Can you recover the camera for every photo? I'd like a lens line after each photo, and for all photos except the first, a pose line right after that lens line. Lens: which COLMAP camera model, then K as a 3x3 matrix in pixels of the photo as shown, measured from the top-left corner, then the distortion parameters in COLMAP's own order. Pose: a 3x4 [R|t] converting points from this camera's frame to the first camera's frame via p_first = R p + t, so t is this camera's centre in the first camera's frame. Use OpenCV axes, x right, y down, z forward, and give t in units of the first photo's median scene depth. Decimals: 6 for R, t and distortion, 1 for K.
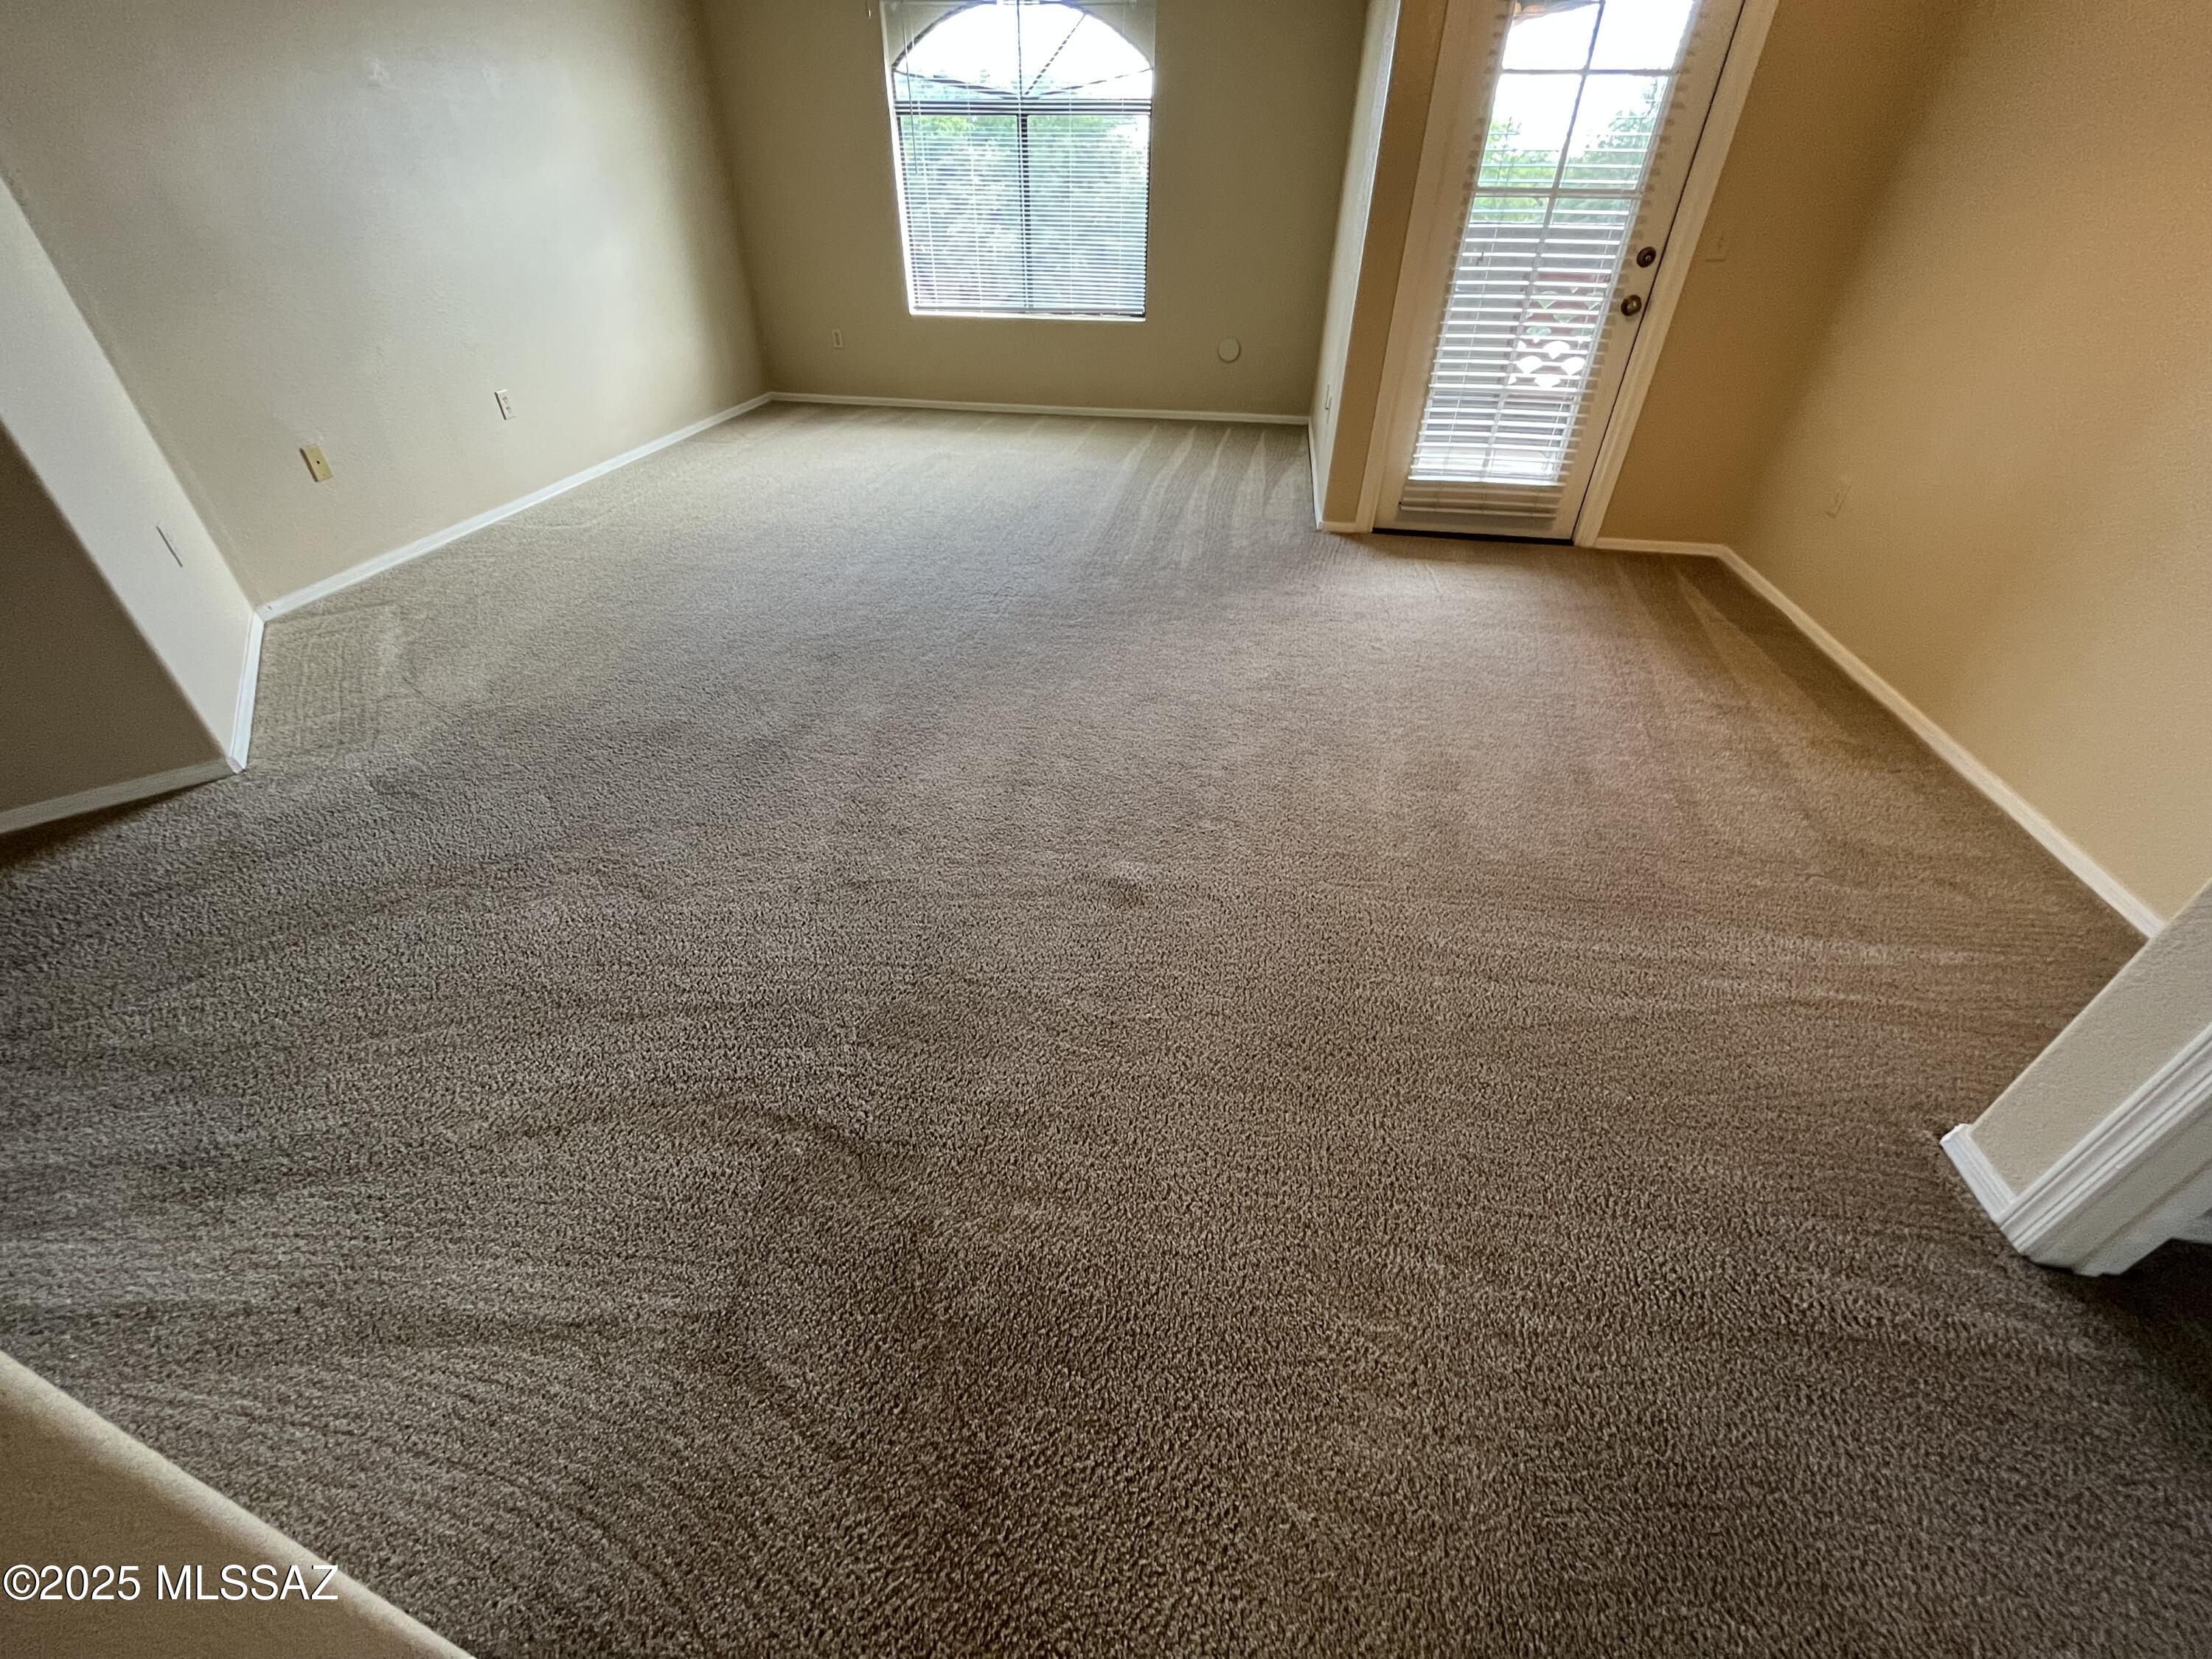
lens RADIAL K [[891.2, 0, 1096.7], [0, 891.2, 827.1], [0, 0, 1]] dist [-0.000184, -0.000153]
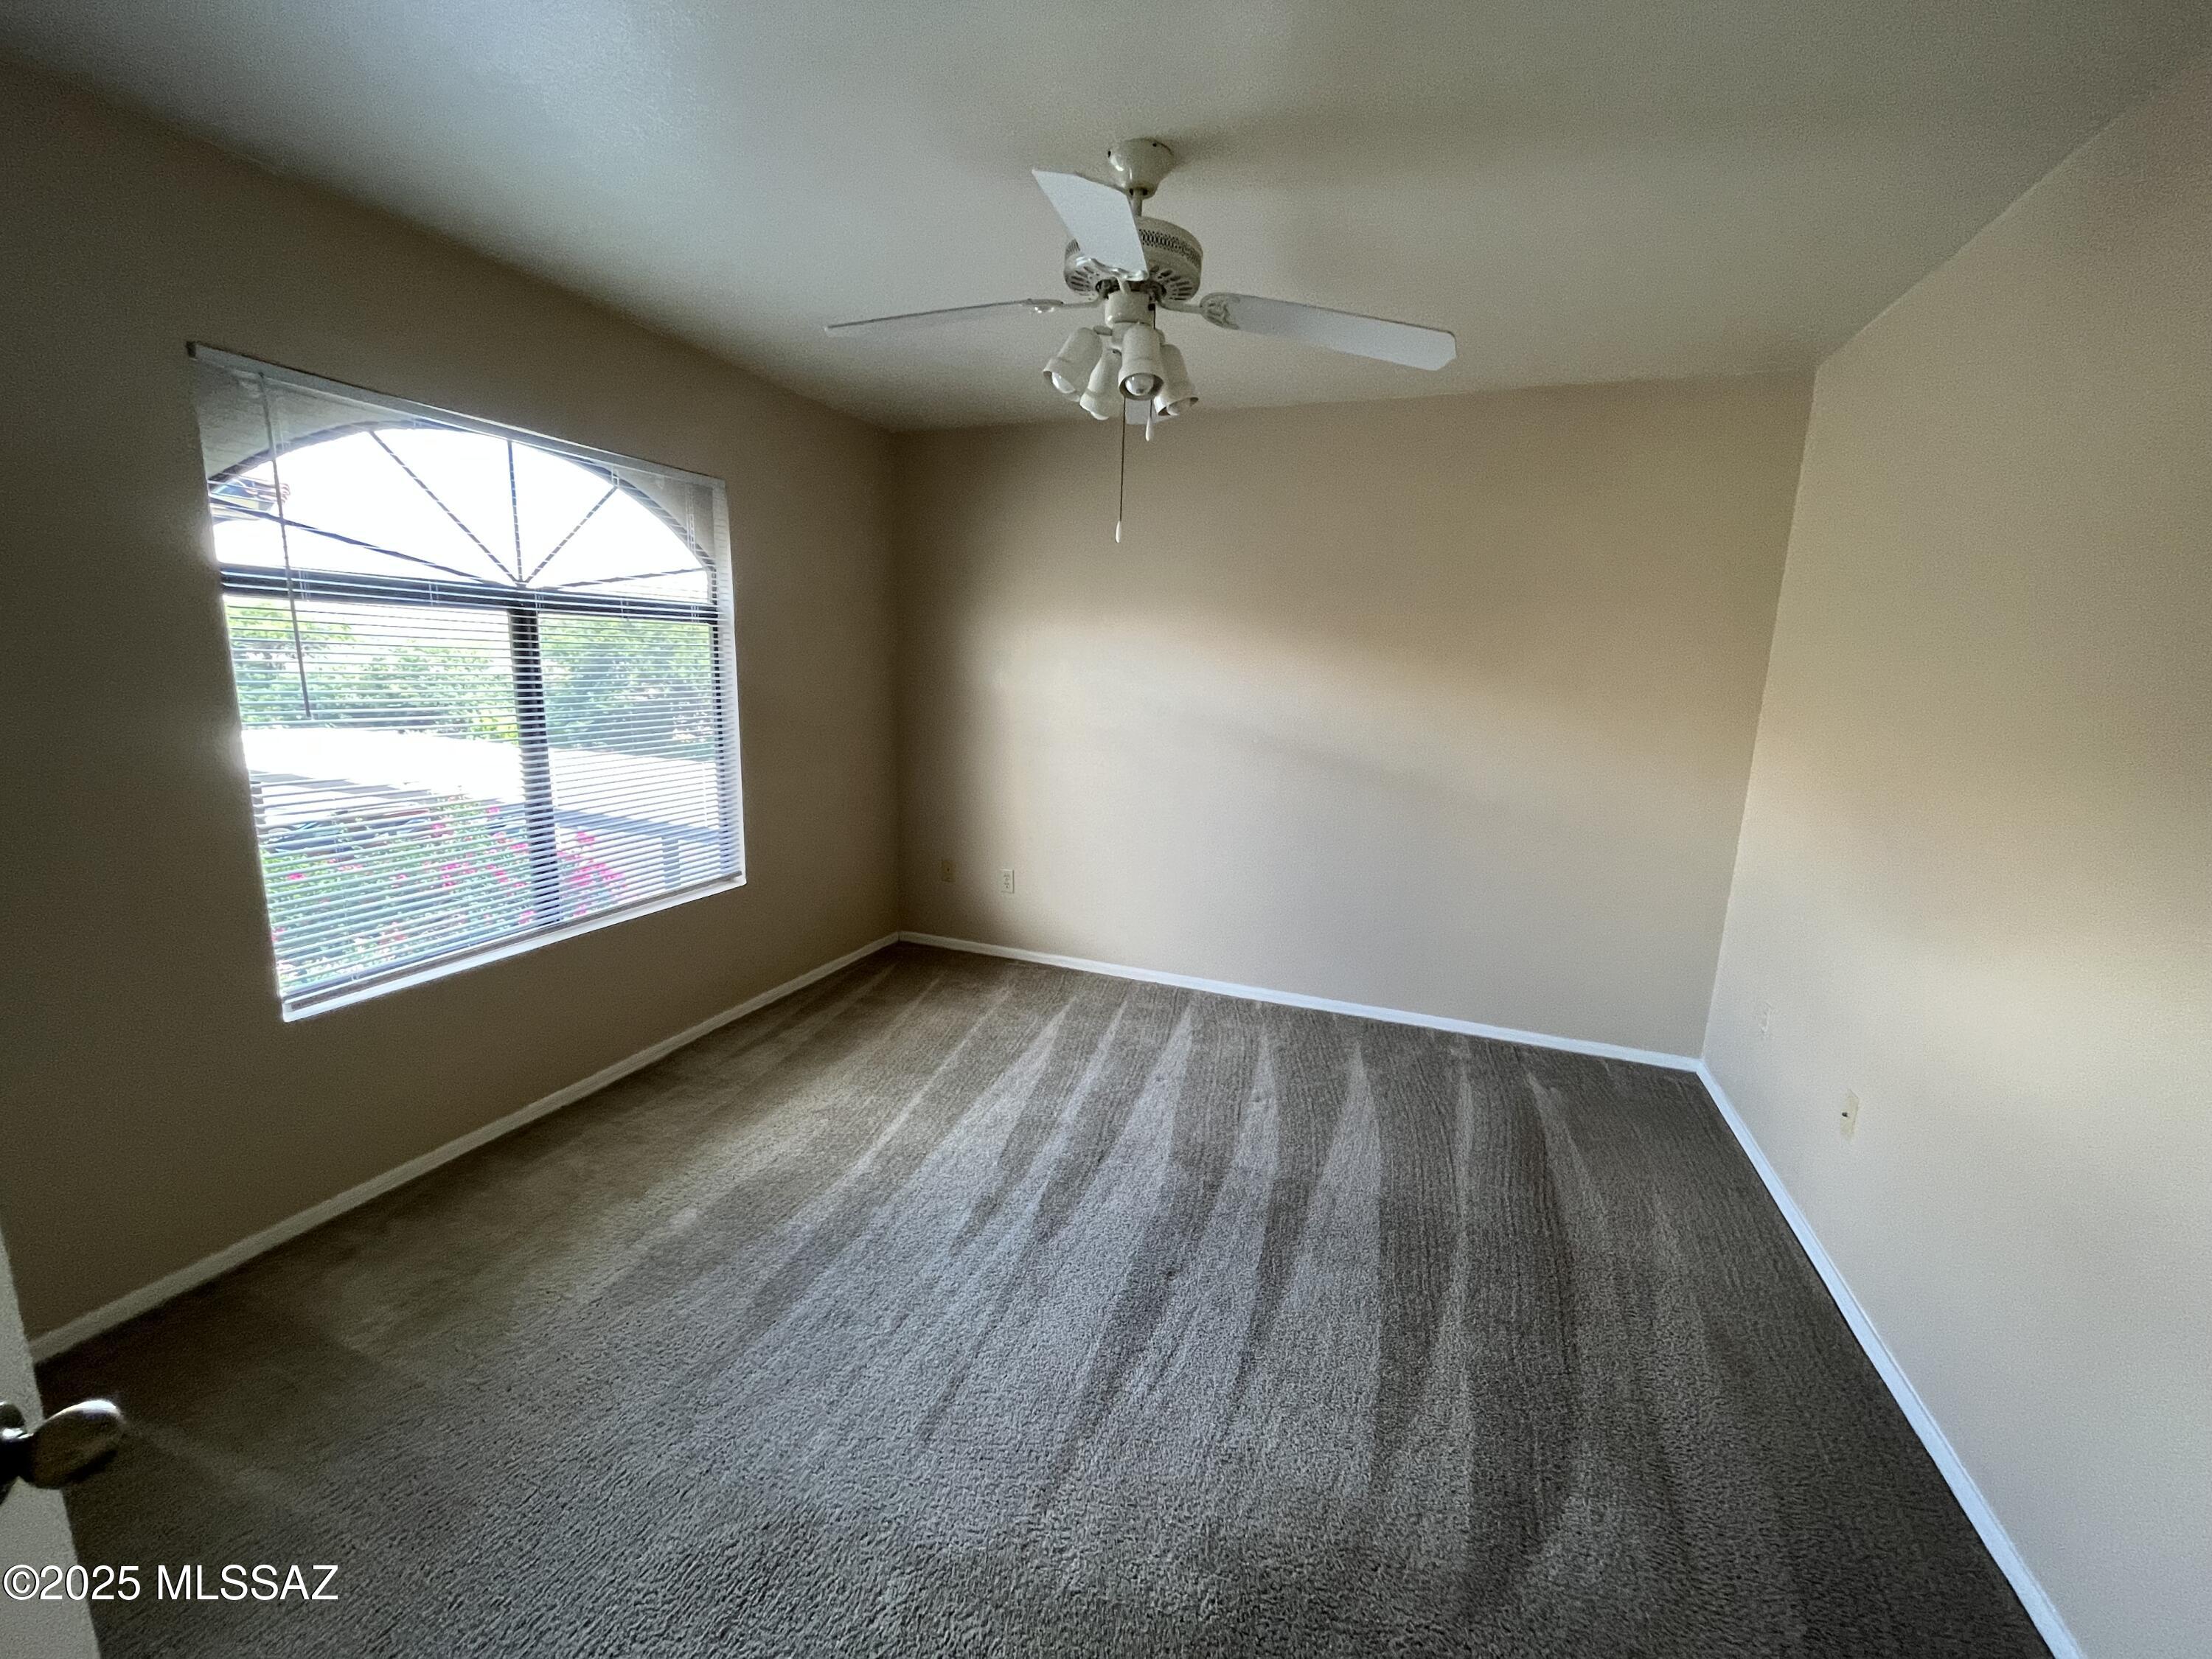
lens RADIAL K [[891.2, 0, 1096.7], [0, 891.2, 827.1], [0, 0, 1]] dist [-0.000184, -0.000153]
pose [[0.213465, -0.184823, 0.959309, -0.530433], [0.560200, 0.827626, 0.034798, -0.527471], [-0.800381, 0.529976, 0.280207, 0.655549]]
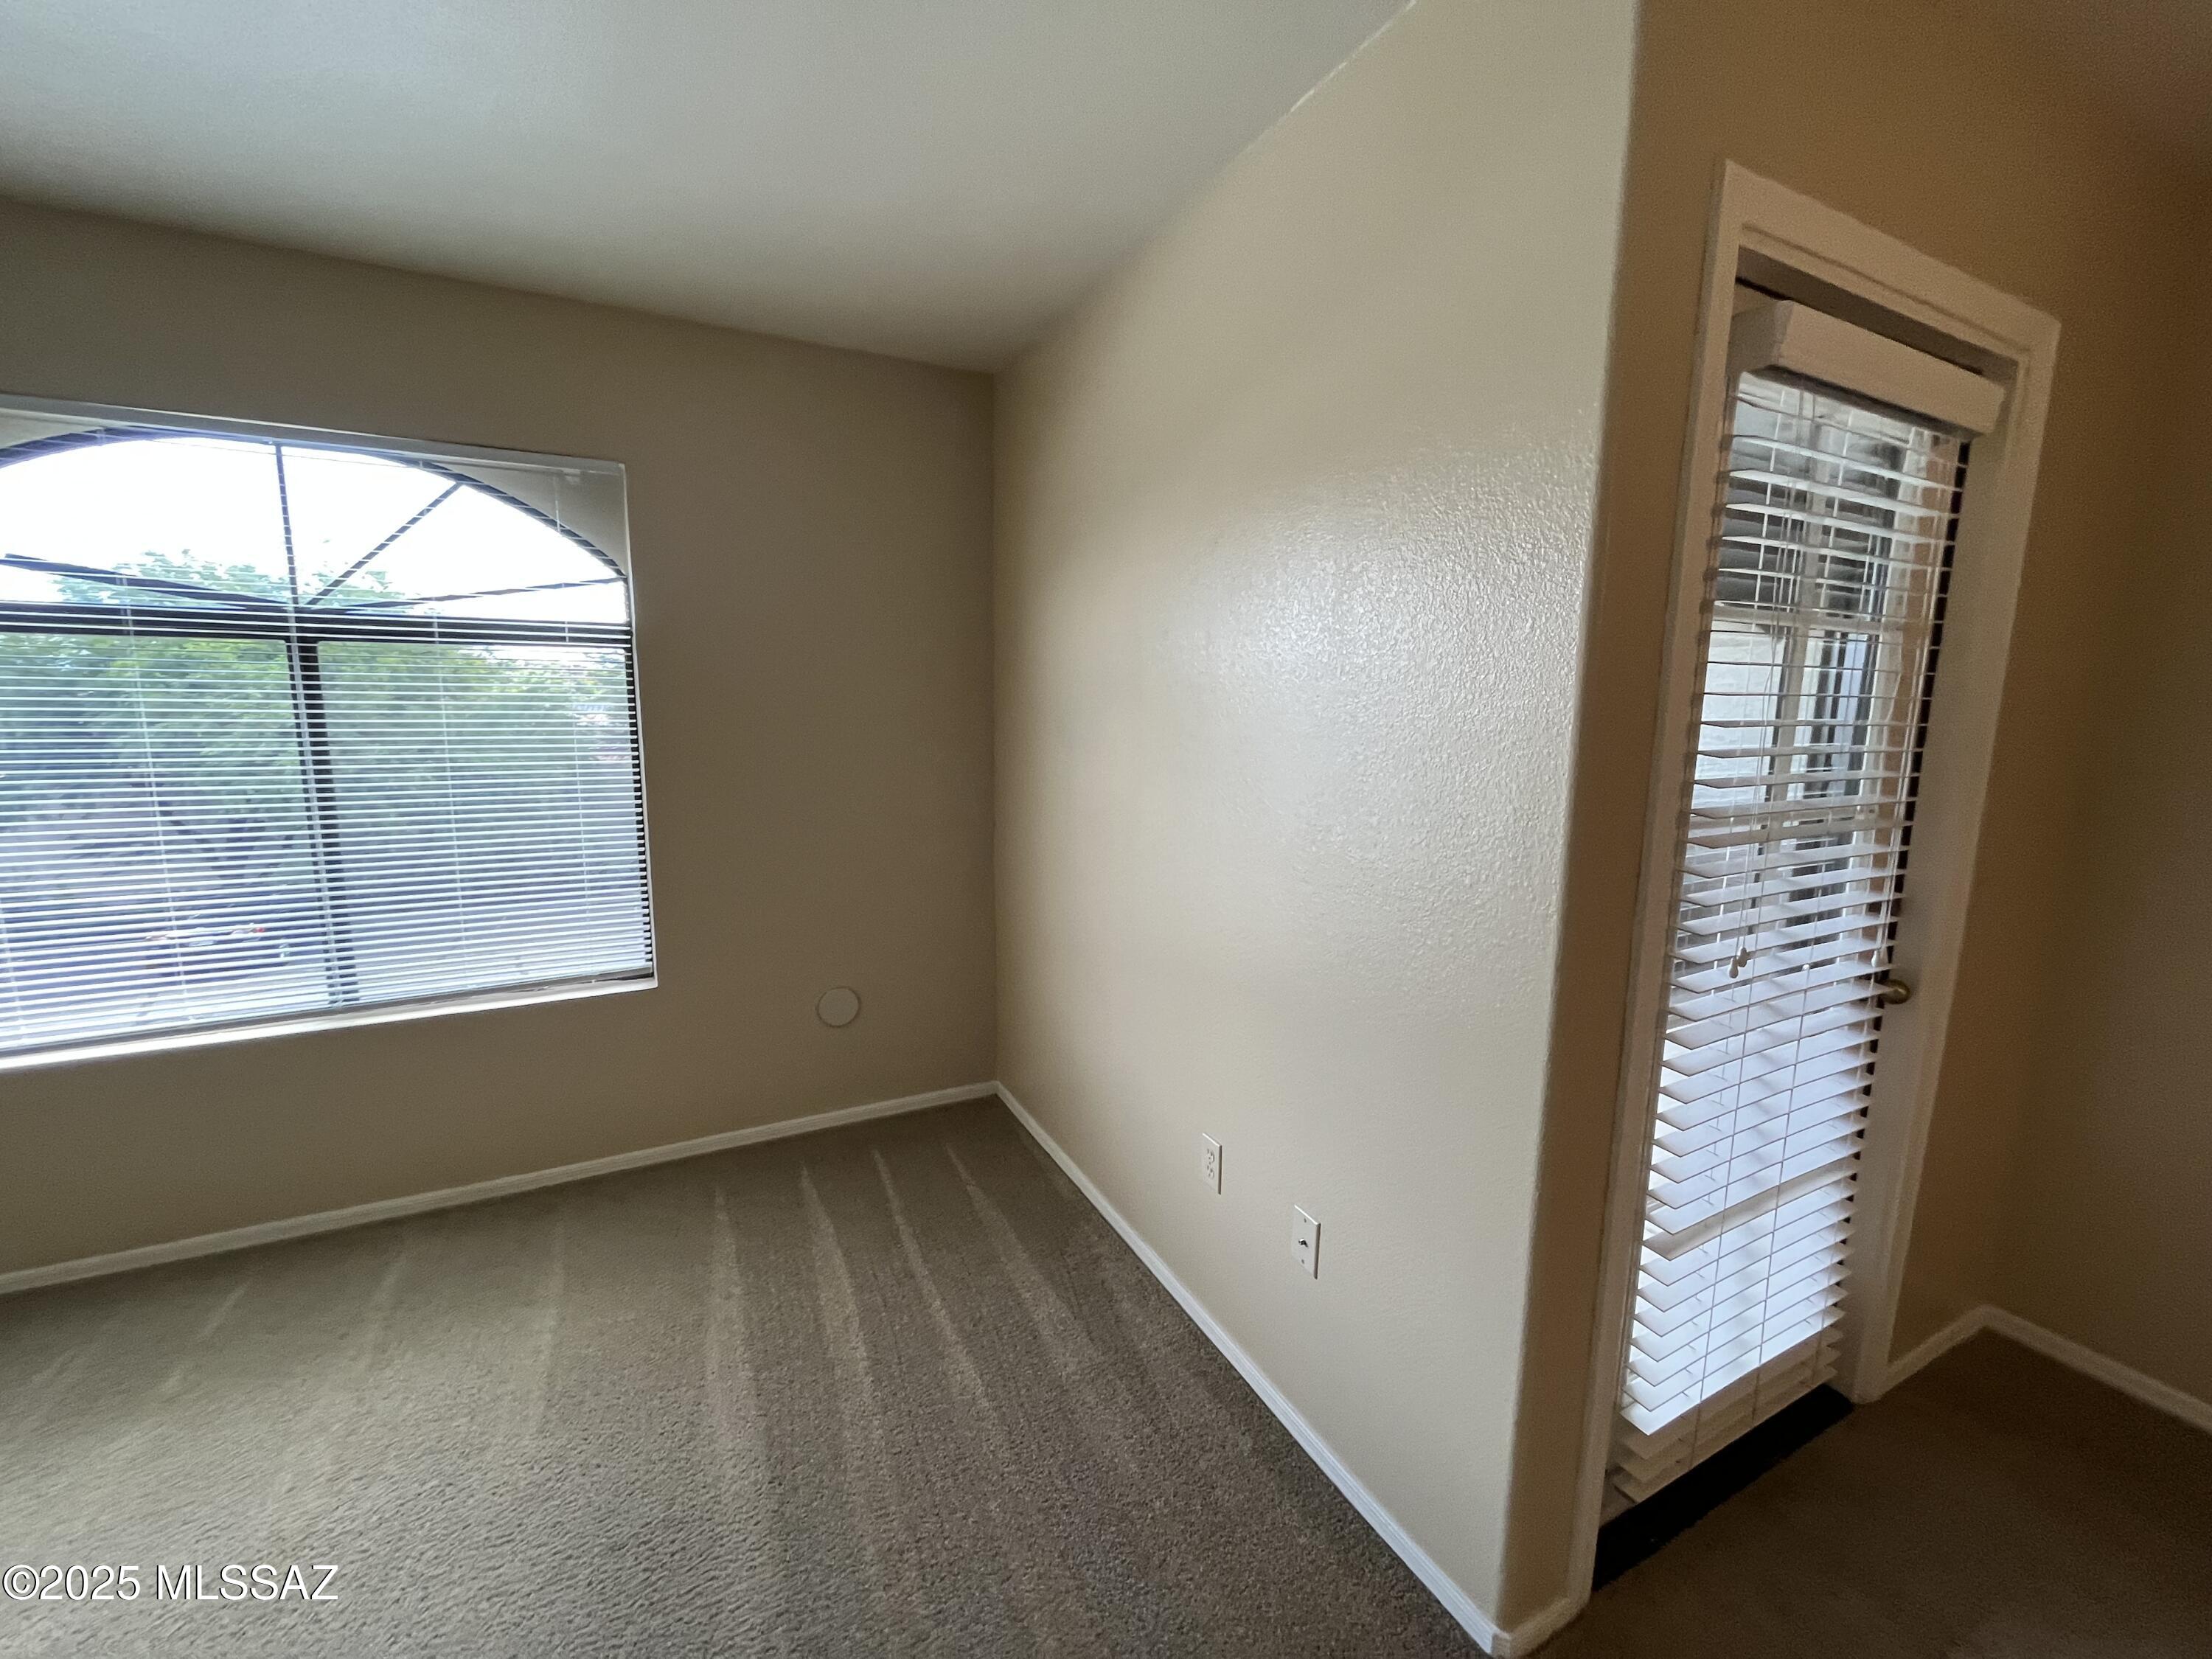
lens RADIAL K [[891.2, 0, 1096.7], [0, 891.2, 827.1], [0, 0, 1]] dist [-0.000184, -0.000153]
pose [[0.800291, -0.082468, 0.593914, -0.039693], [0.347852, 0.870639, -0.347833, -0.430279], [-0.488400, 0.484961, 0.725450, 0.536703]]
